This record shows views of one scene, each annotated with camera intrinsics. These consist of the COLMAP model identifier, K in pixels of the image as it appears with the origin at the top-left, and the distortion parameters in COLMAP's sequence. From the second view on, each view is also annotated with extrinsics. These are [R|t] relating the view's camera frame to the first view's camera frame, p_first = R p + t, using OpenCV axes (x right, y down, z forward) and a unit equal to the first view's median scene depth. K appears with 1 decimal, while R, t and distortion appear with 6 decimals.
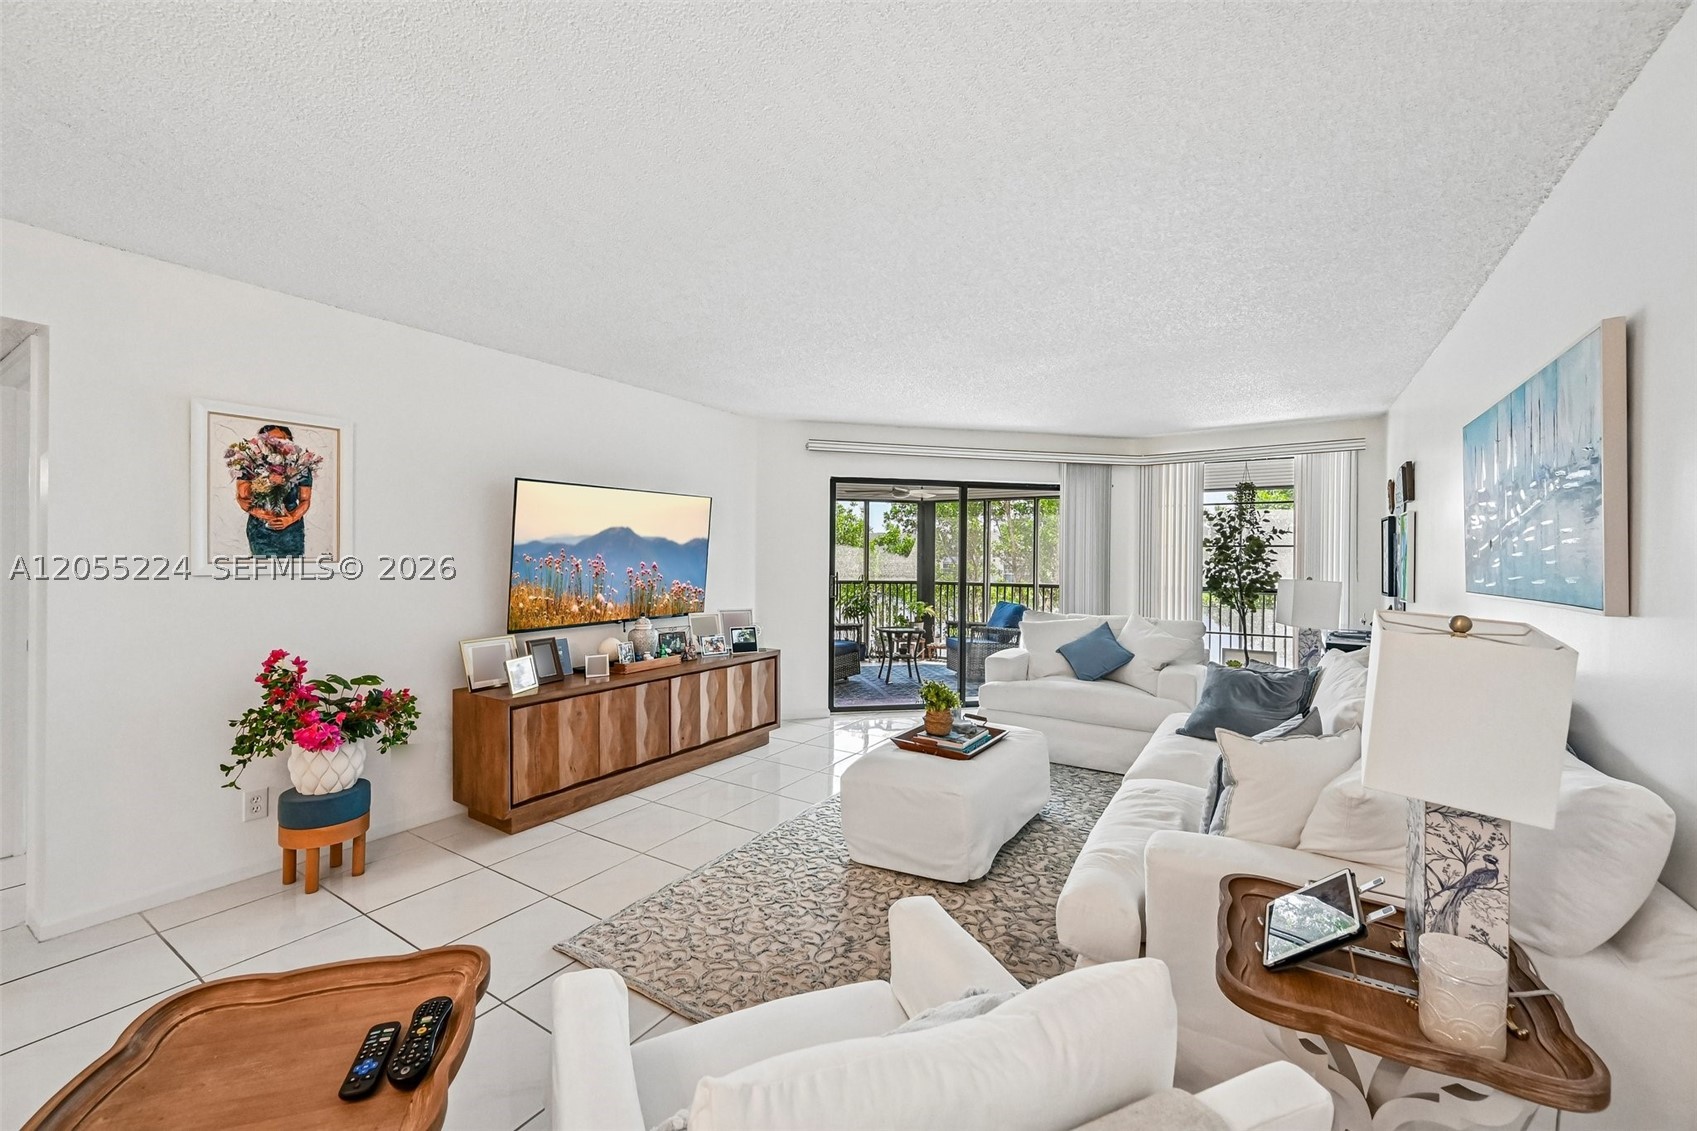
lens RADIAL K [[673.6, 0, 848.9], [0, 673.6, 554.1], [0, 0, 1]] dist [0.001089, 0.000035]
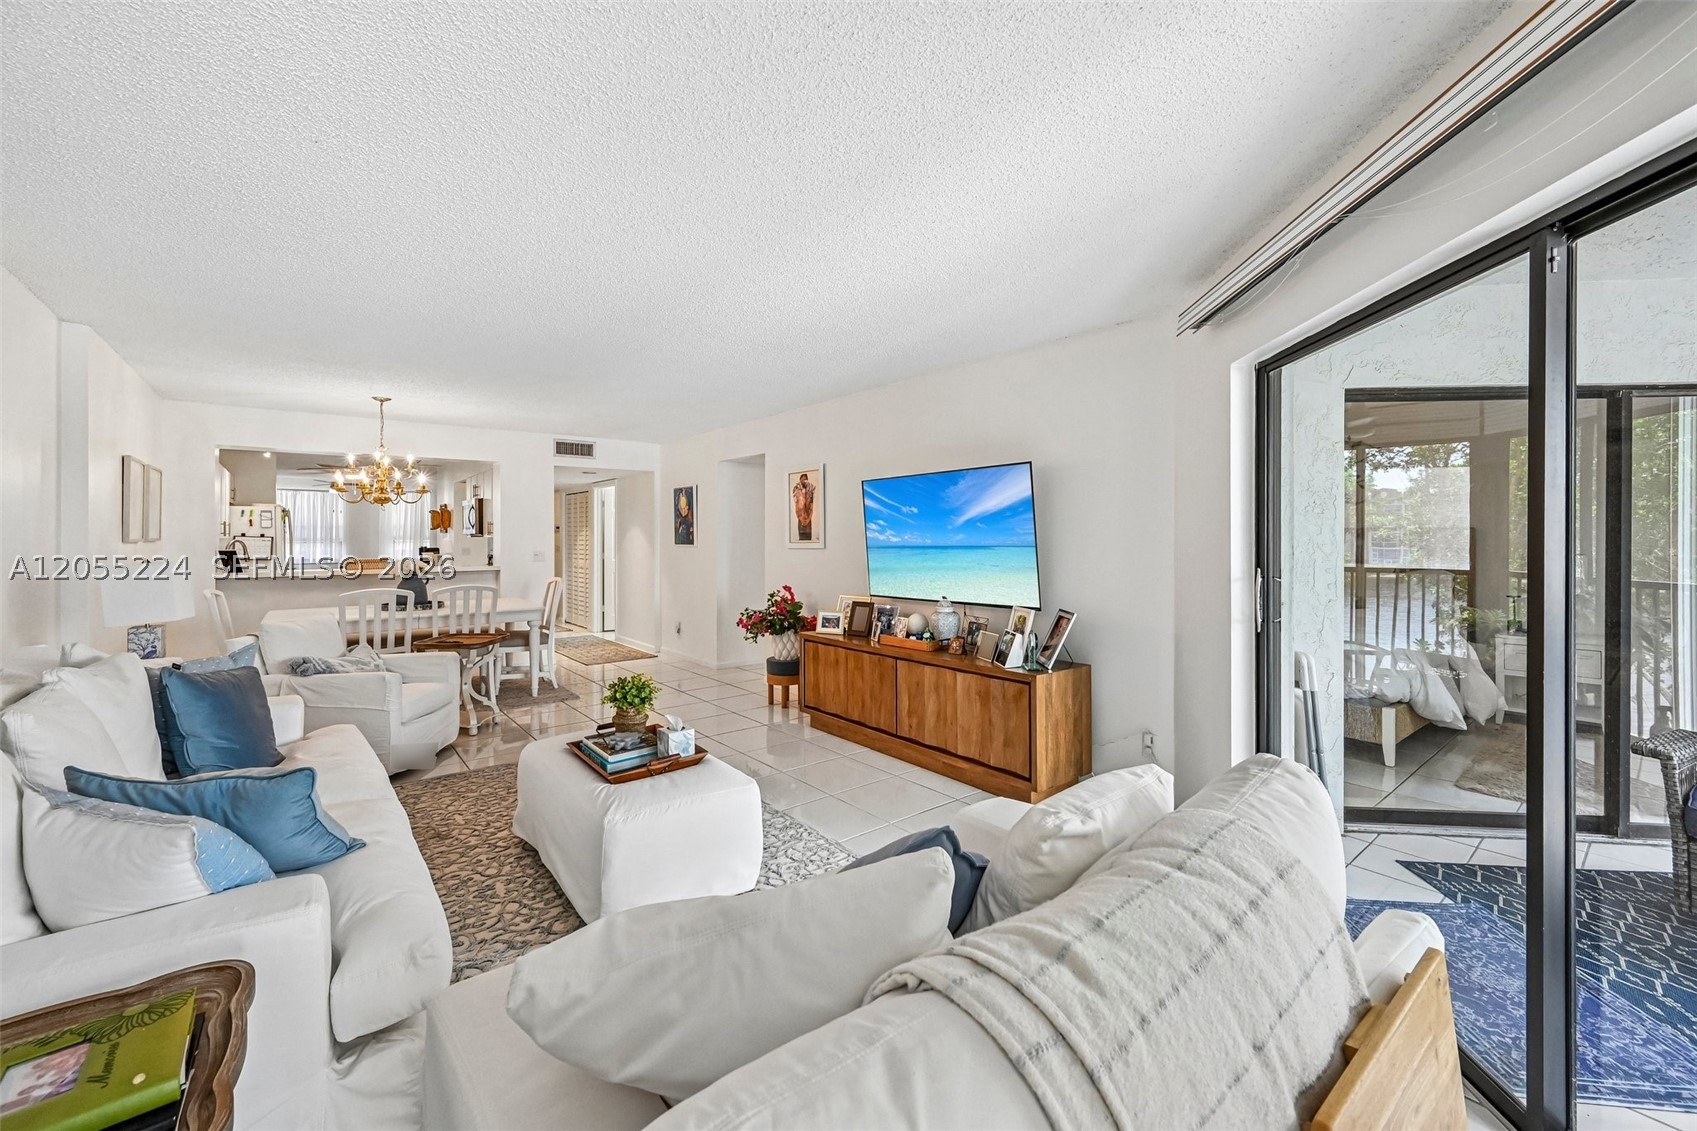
lens RADIAL K [[681.9, 0, 850.6], [0, 681.9, 535.5], [0, 0, 1]] dist [-0.001725, 0.000074]
pose [[-0.316485, -0.010152, -0.948543, 0.533466], [0.004960, 0.999911, -0.012357, 0.008922], [0.948585, -0.008615, -0.316407, 0.928199]]
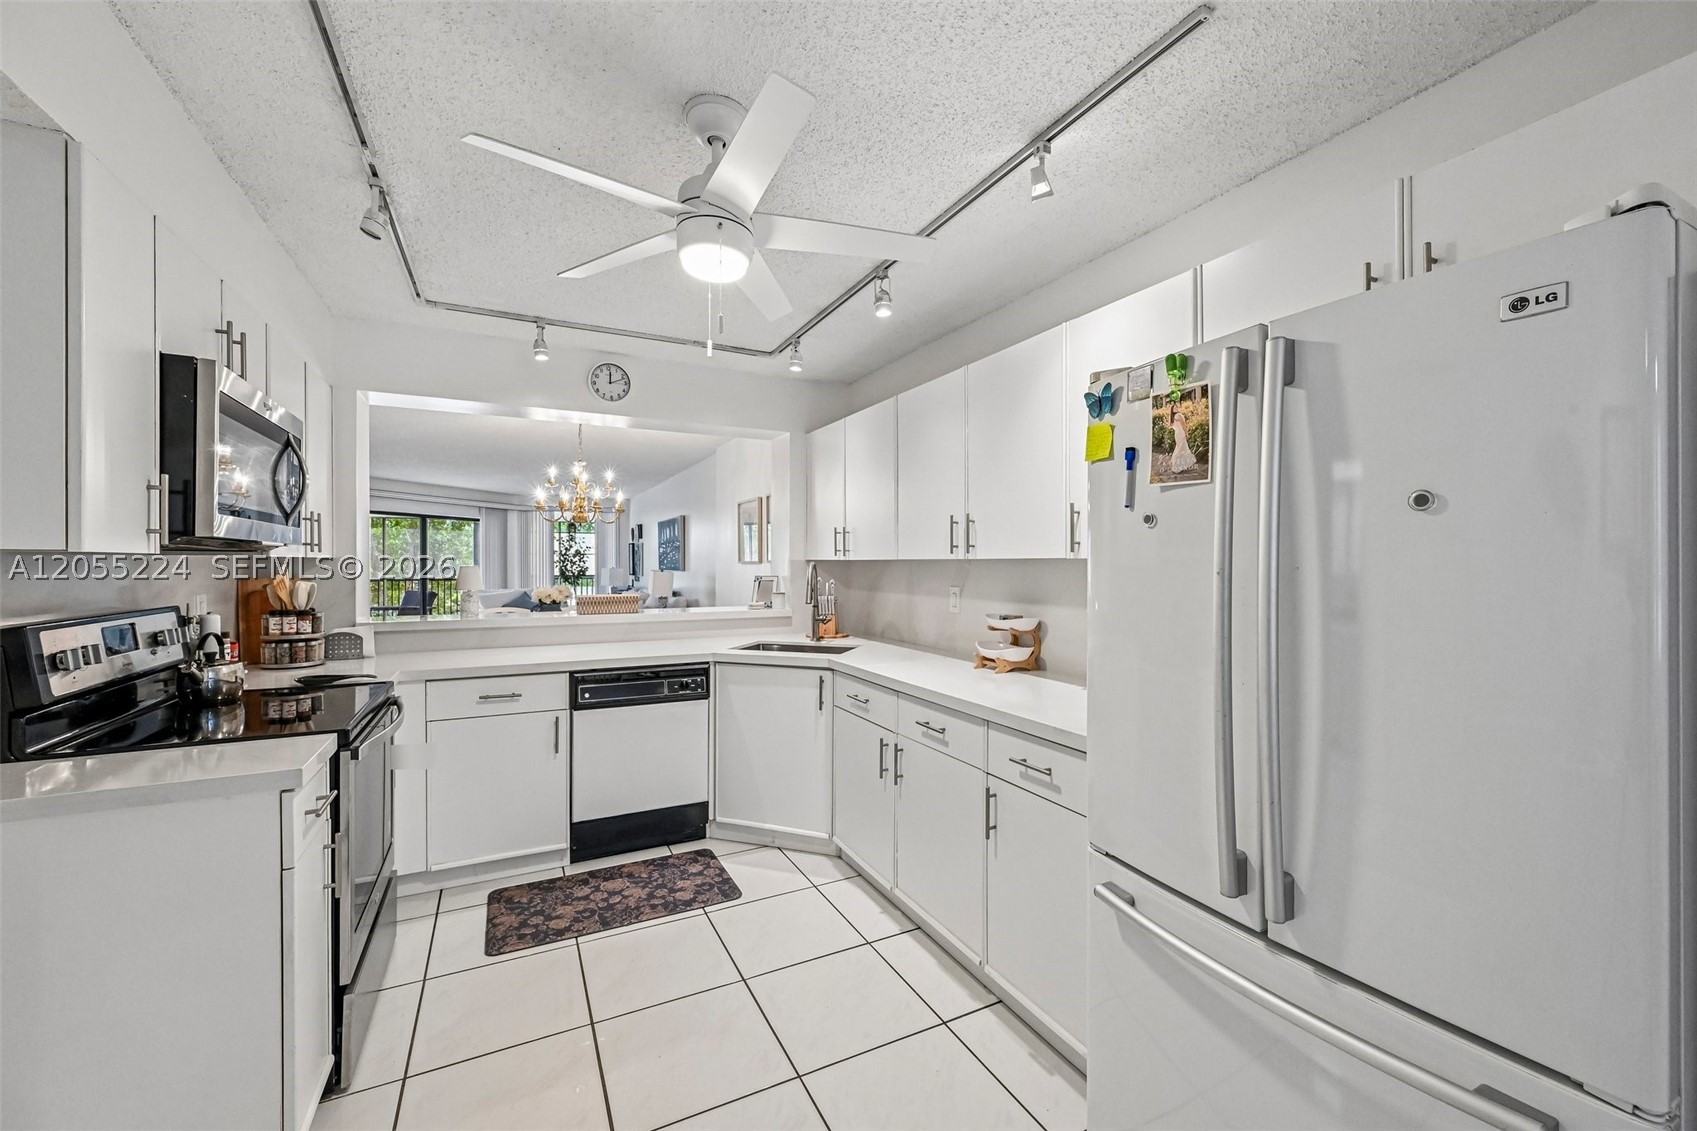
lens RADIAL K [[670.5, 0, 848.5], [0, 670.5, 565.5], [0, 0, 1]] dist [-0.001789, -0.000101]
pose [[0.508279, -0.014410, 0.861072, -0.790026], [-0.000040, 0.999860, 0.016757, -0.011942], [-0.861193, -0.008552, 0.508207, -0.809098]]
